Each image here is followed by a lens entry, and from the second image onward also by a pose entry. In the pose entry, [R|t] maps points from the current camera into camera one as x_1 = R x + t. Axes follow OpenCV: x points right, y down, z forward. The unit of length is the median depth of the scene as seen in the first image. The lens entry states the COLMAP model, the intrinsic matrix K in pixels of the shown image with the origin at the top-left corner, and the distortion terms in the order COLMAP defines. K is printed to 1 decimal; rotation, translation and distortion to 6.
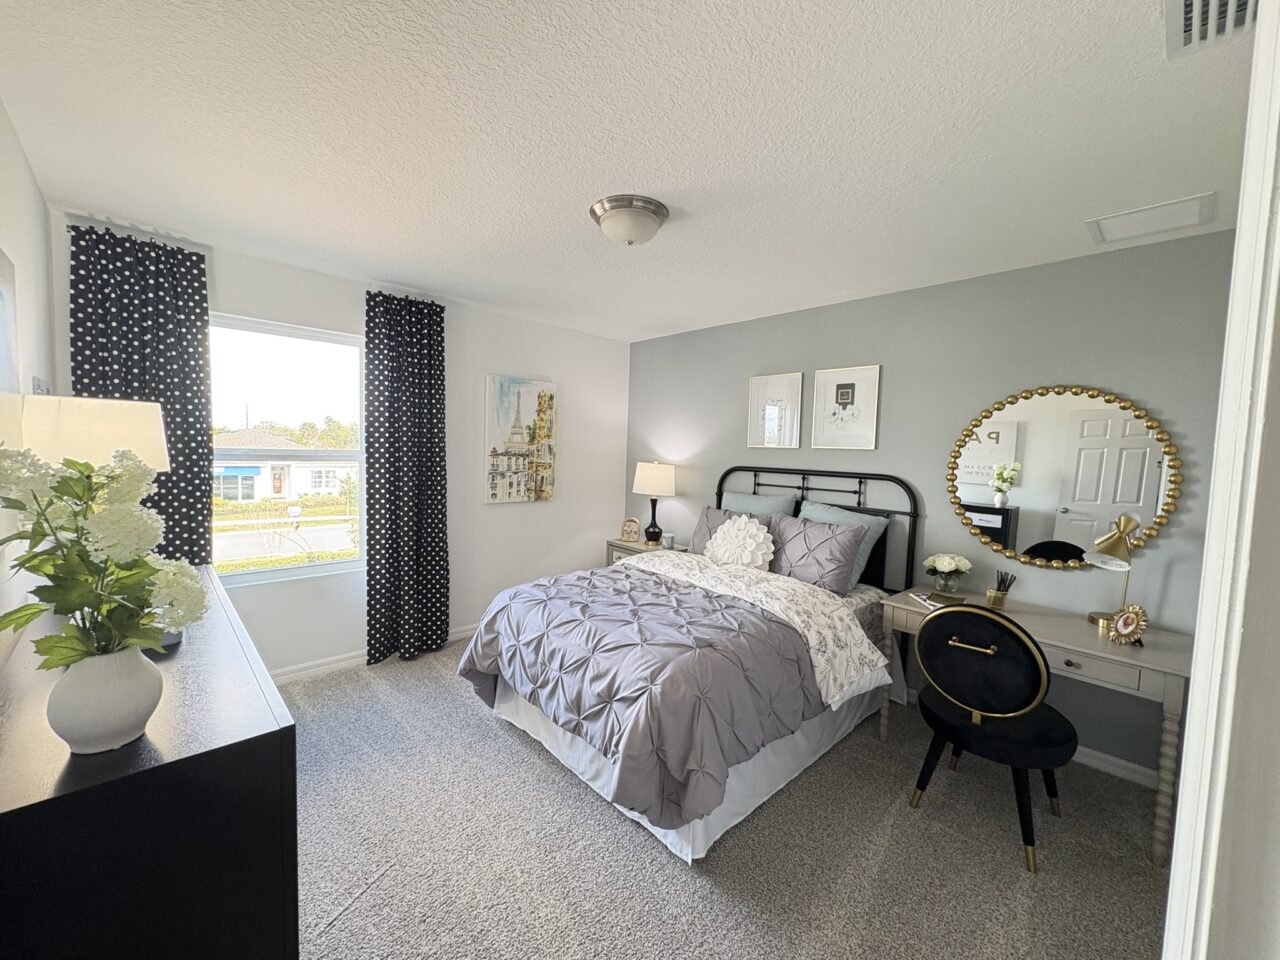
lens RADIAL K [[511.7, 0, 639.8], [0, 511.7, 482.2], [0, 0, 1]] dist [-0.001359, 0.000142]
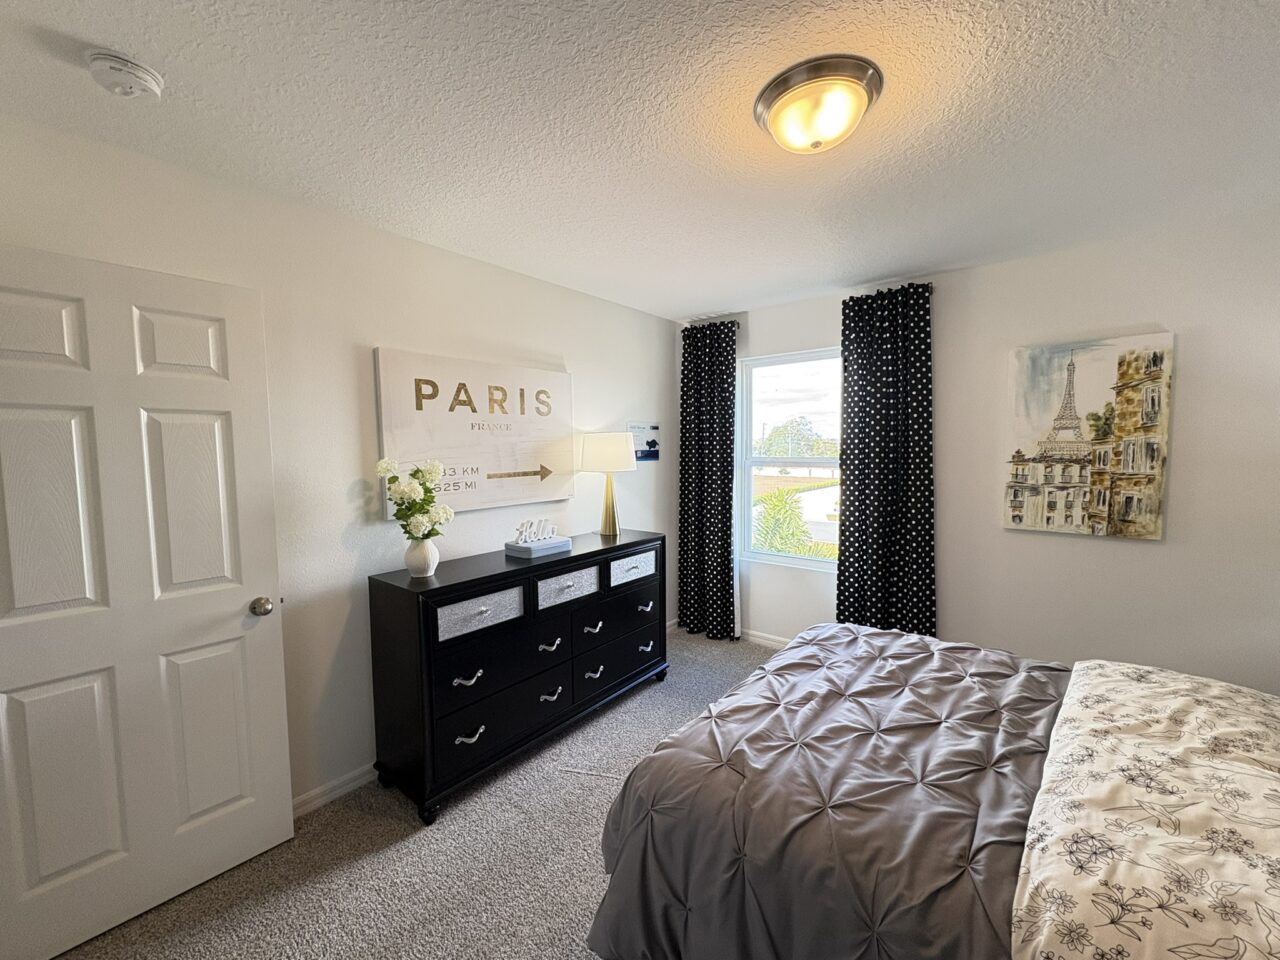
lens RADIAL K [[511.7, 0, 640.4], [0, 511.7, 480.6], [0, 0, 1]] dist [-0.001359, 0.000142]
pose [[0.108605, 0.032879, -0.993541, 0.347787], [-0.052239, 0.998261, 0.027325, -0.017813], [0.992711, 0.048934, 0.110134, 0.391921]]
